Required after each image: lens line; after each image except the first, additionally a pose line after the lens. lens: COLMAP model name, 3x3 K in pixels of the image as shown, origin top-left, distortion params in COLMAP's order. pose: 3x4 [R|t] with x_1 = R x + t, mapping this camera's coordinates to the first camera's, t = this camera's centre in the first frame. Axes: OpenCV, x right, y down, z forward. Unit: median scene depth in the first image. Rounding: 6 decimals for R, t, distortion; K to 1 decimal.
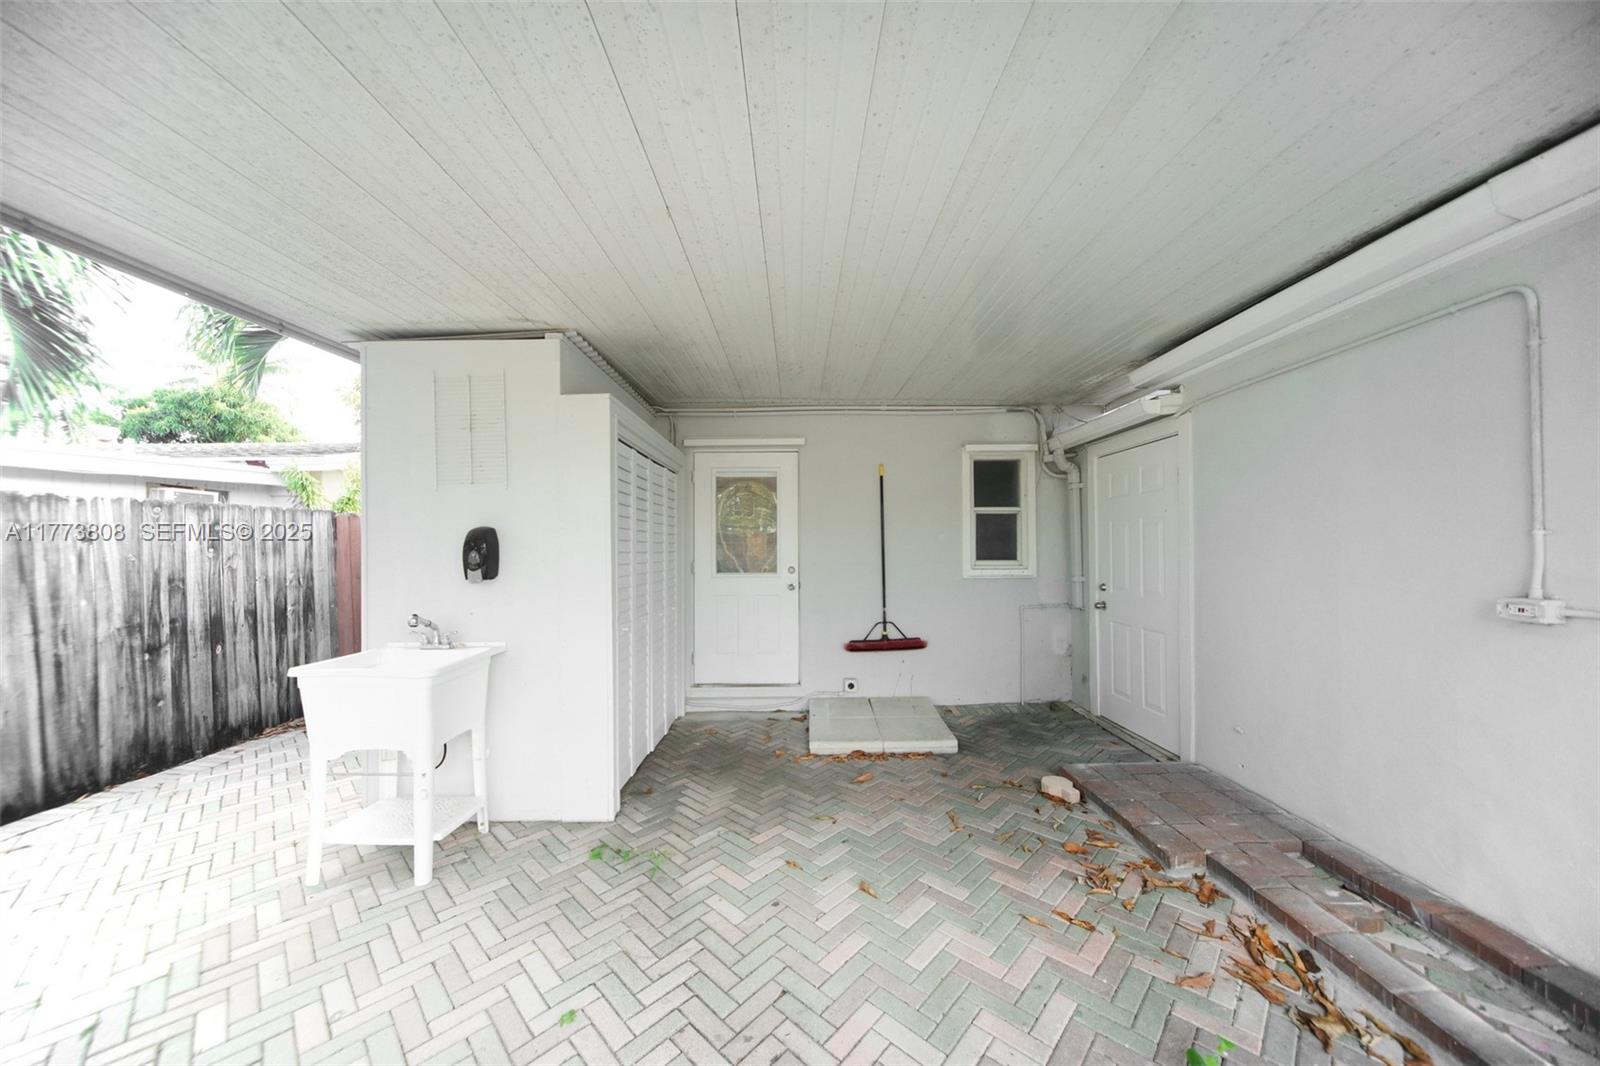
lens RADIAL K [[550.6, 0, 798.2], [0, 550.6, 545.9], [0, 0, 1]] dist [-0.001112, -0.000021]
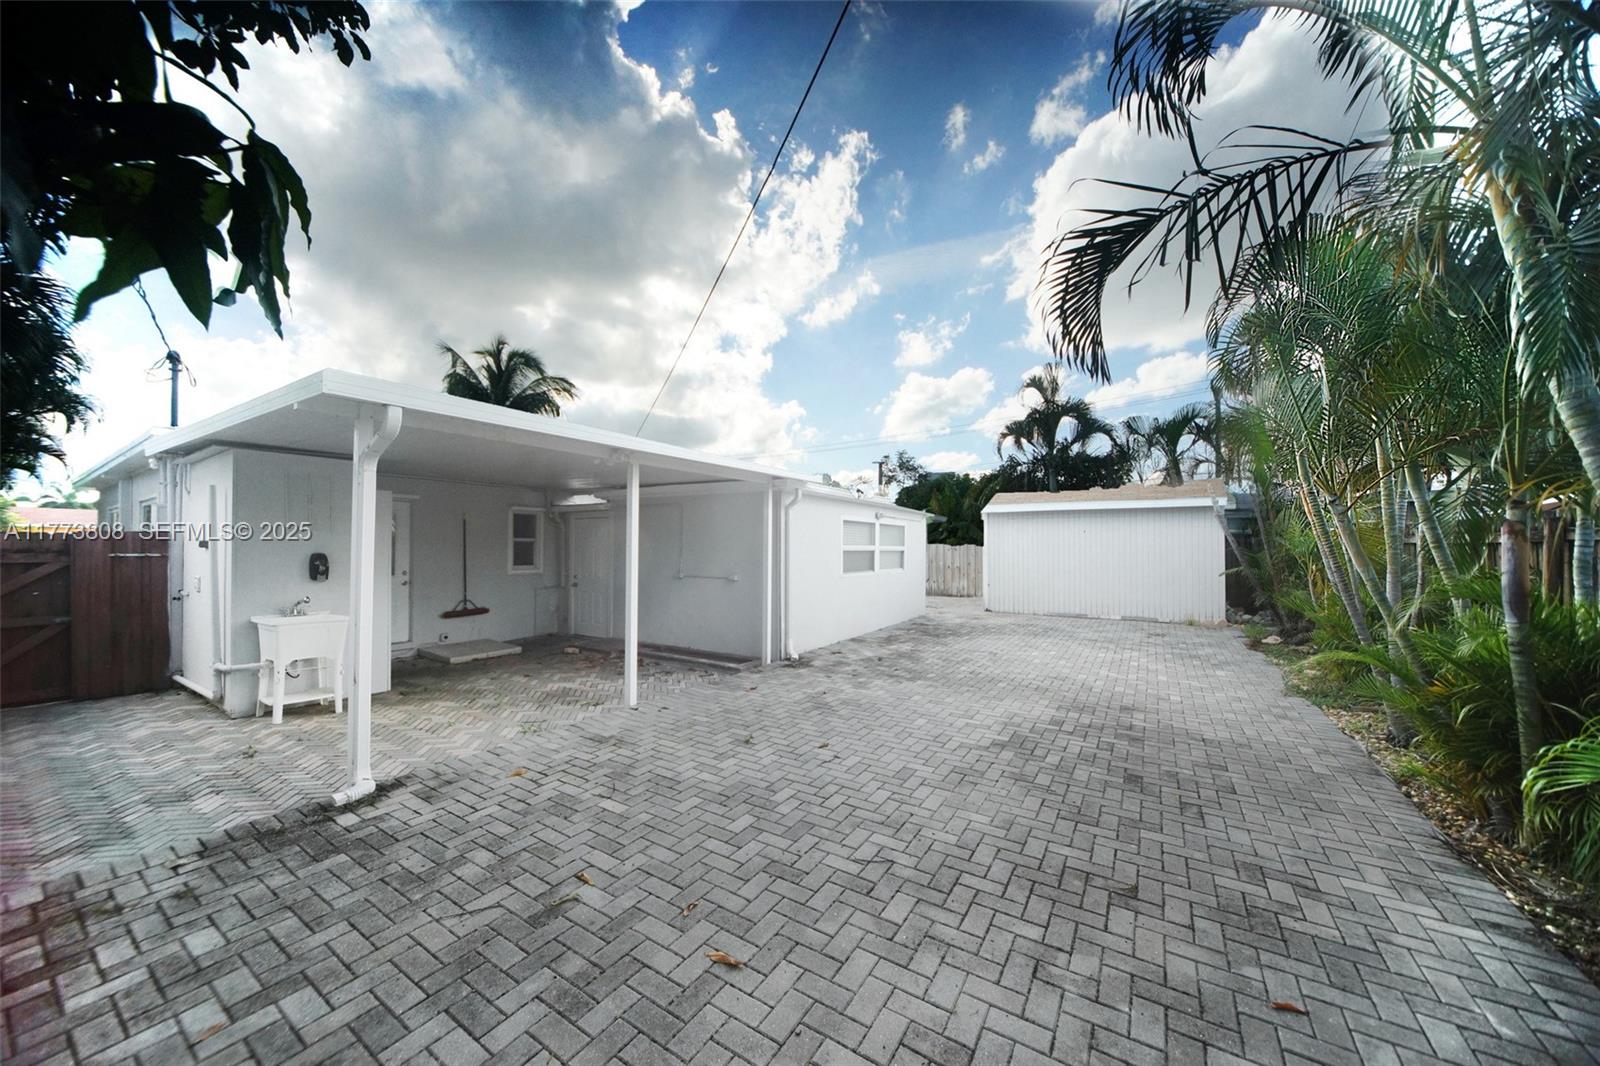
lens RADIAL K [[550.6, 0, 798.2], [0, 550.6, 545.9], [0, 0, 1]] dist [-0.001112, -0.000021]
pose [[0.533365, 0.015627, 0.845741, -0.791330], [-0.013660, 0.999858, -0.009860, -0.037526], [-0.845775, -0.006293, 0.533503, -0.889079]]
